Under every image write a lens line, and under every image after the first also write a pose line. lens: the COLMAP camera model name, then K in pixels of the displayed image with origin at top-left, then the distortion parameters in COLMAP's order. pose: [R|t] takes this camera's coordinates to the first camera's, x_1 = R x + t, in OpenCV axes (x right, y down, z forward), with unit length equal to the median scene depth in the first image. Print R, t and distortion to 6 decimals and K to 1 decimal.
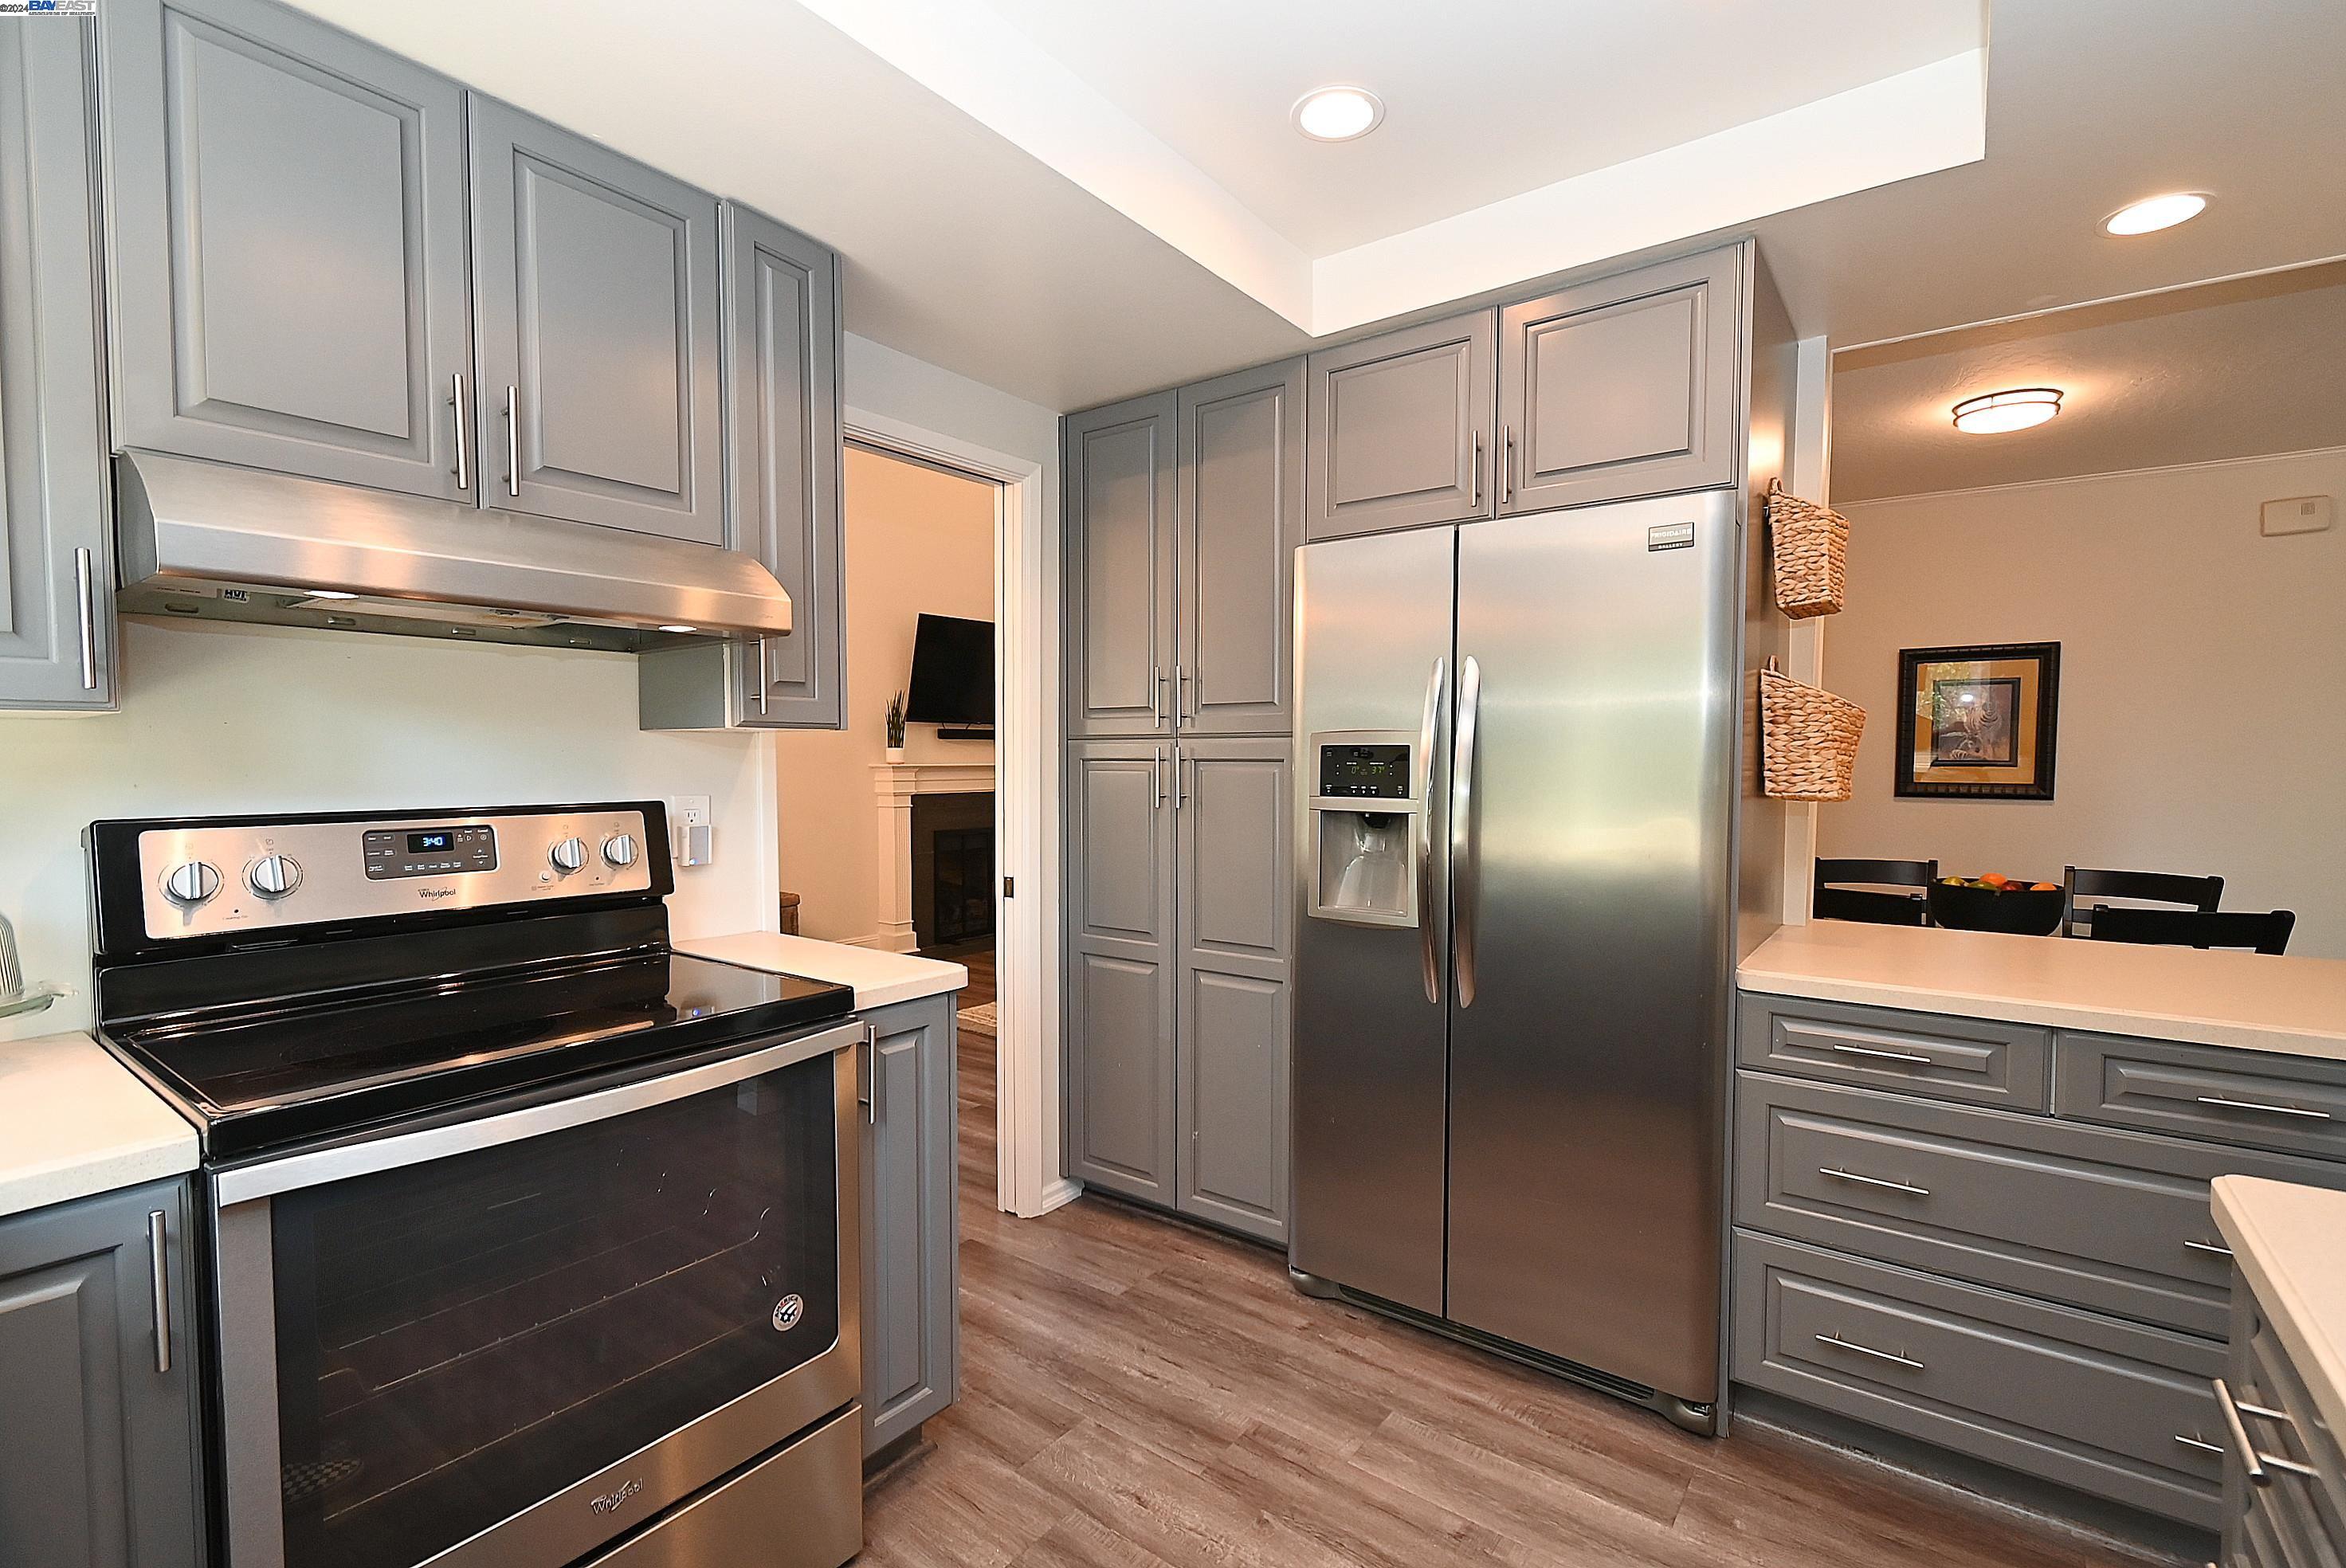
lens RADIAL K [[1051.6, 0, 1171.7], [0, 1051.6, 818.5], [0, 0, 1]] dist [0.009225, -0.003429]
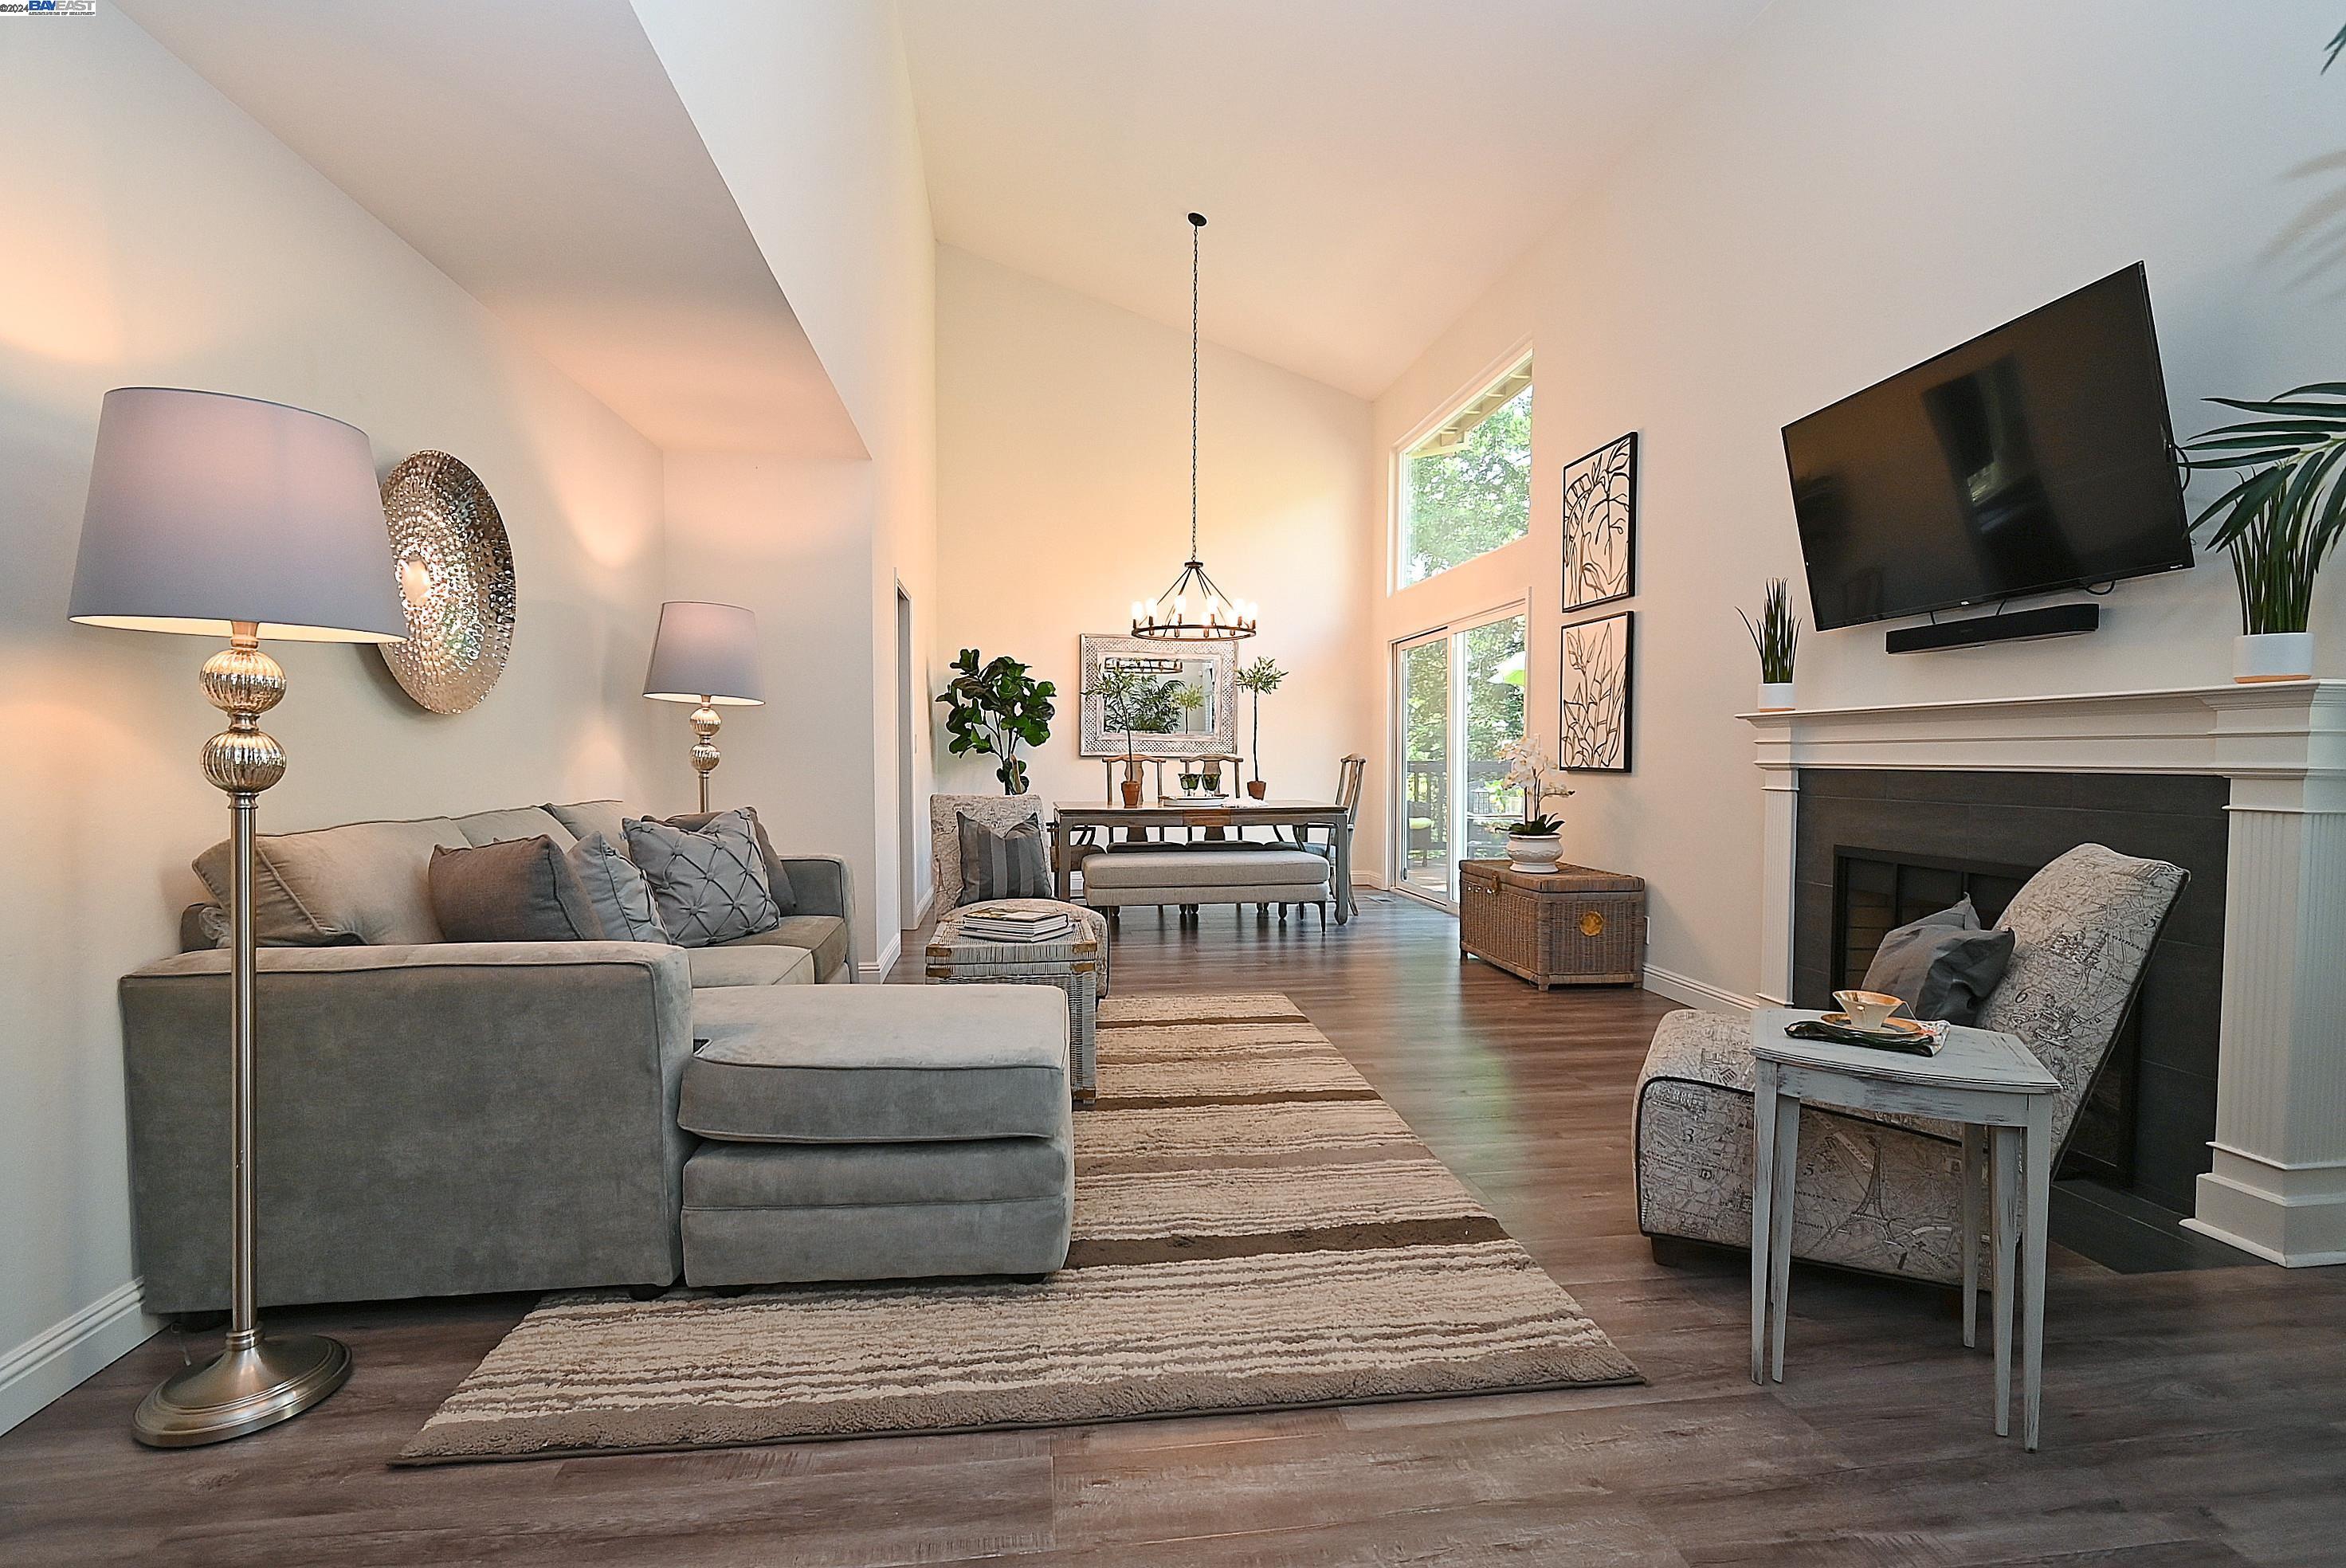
lens RADIAL K [[1051.6, 0, 1173.9], [0, 1051.6, 798.6], [0, 0, 1]] dist [0.009225, -0.003429]
pose [[-0.708080, 0.026481, -0.705636, 0.353710], [-0.036455, 0.996593, 0.073982, -0.035904], [0.705191, 0.078109, -0.704702, 1.154380]]
